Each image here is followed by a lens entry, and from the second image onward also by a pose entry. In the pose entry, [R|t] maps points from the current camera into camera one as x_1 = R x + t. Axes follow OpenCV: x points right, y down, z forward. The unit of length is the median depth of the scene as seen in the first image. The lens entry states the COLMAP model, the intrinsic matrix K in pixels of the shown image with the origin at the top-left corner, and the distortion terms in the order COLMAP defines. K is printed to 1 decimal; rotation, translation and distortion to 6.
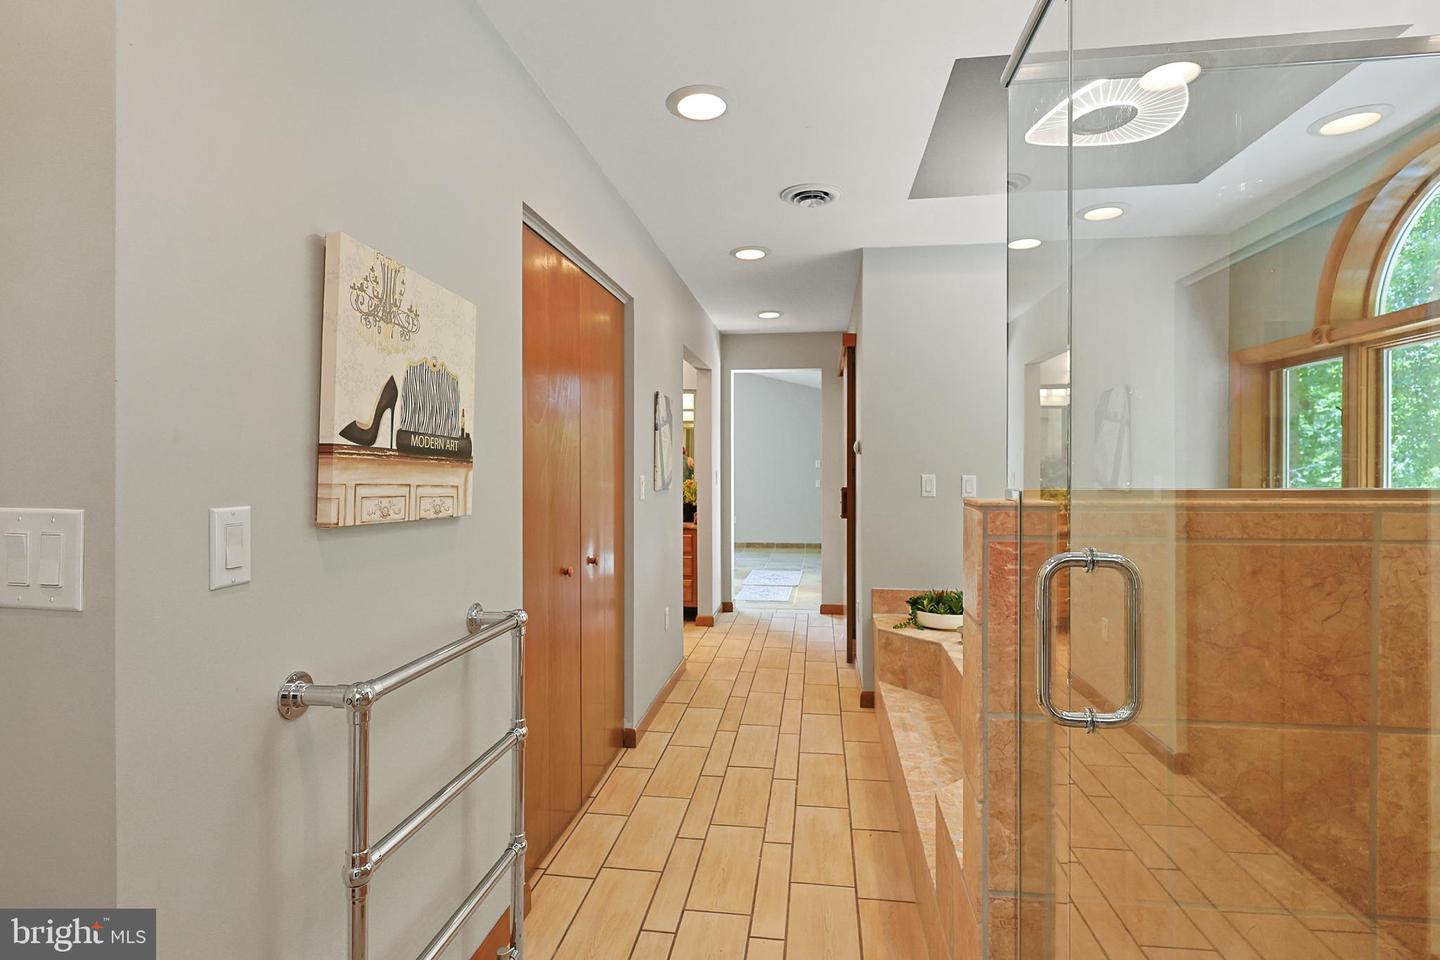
lens RADIAL K [[716.7, 0, 720.0], [0, 716.7, 480.0], [0, 0, 1]] dist [-0.000209, -0.000134]
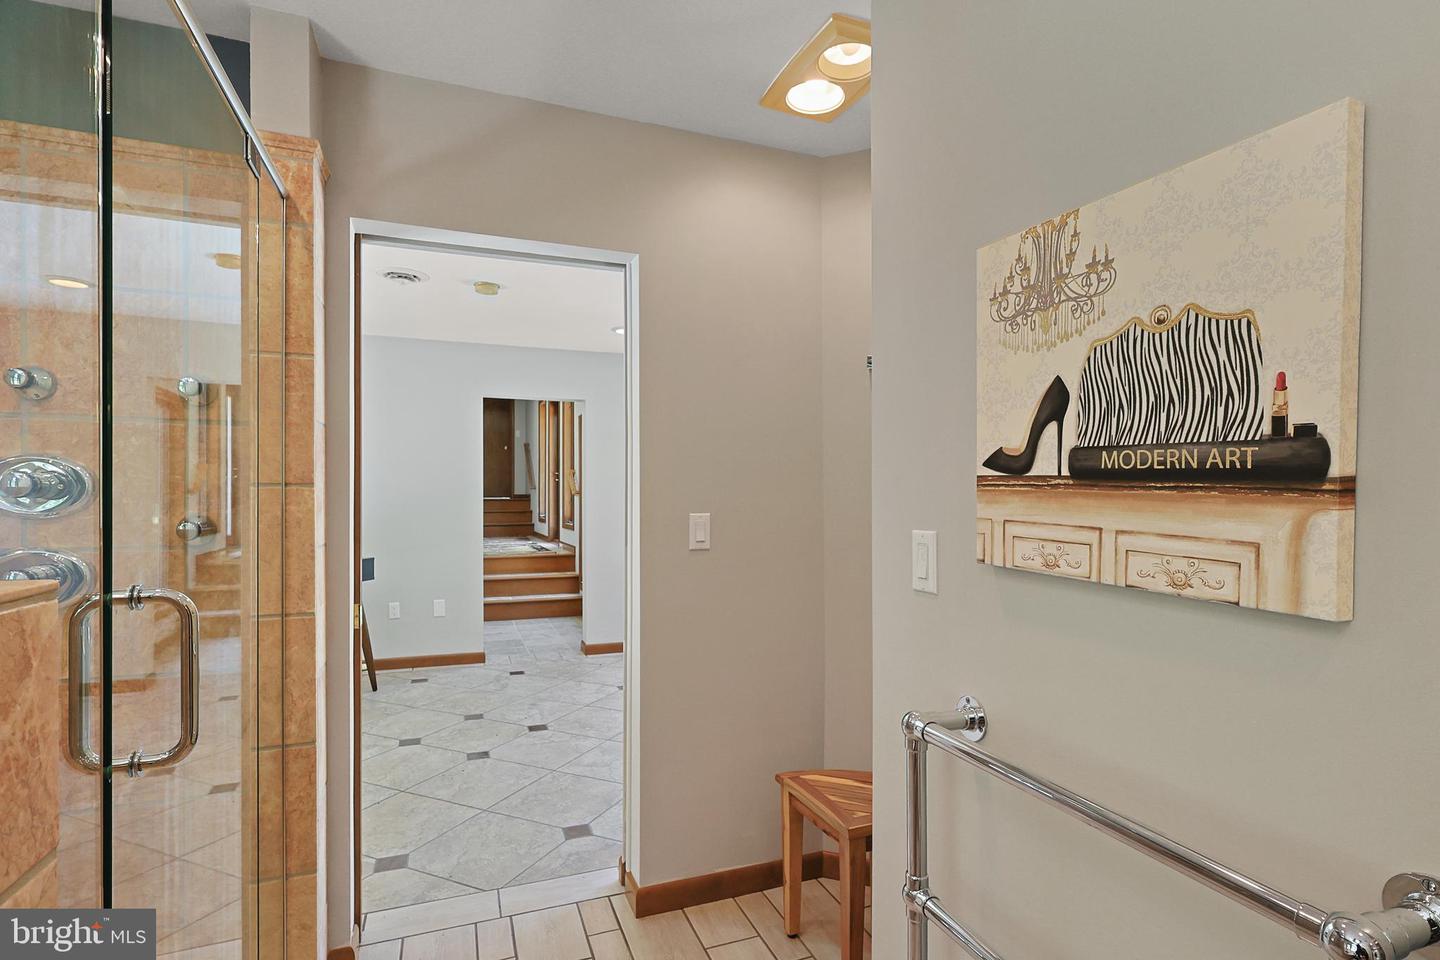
lens RADIAL K [[716.7, 0, 720.0], [0, 716.7, 480.0], [0, 0, 1]] dist [-0.000209, -0.000134]
pose [[-0.876688, -0.004550, -0.481038, 0.188287], [-0.003316, 0.999989, -0.003415, -0.034466], [0.481048, -0.001399, -0.876693, 1.426295]]
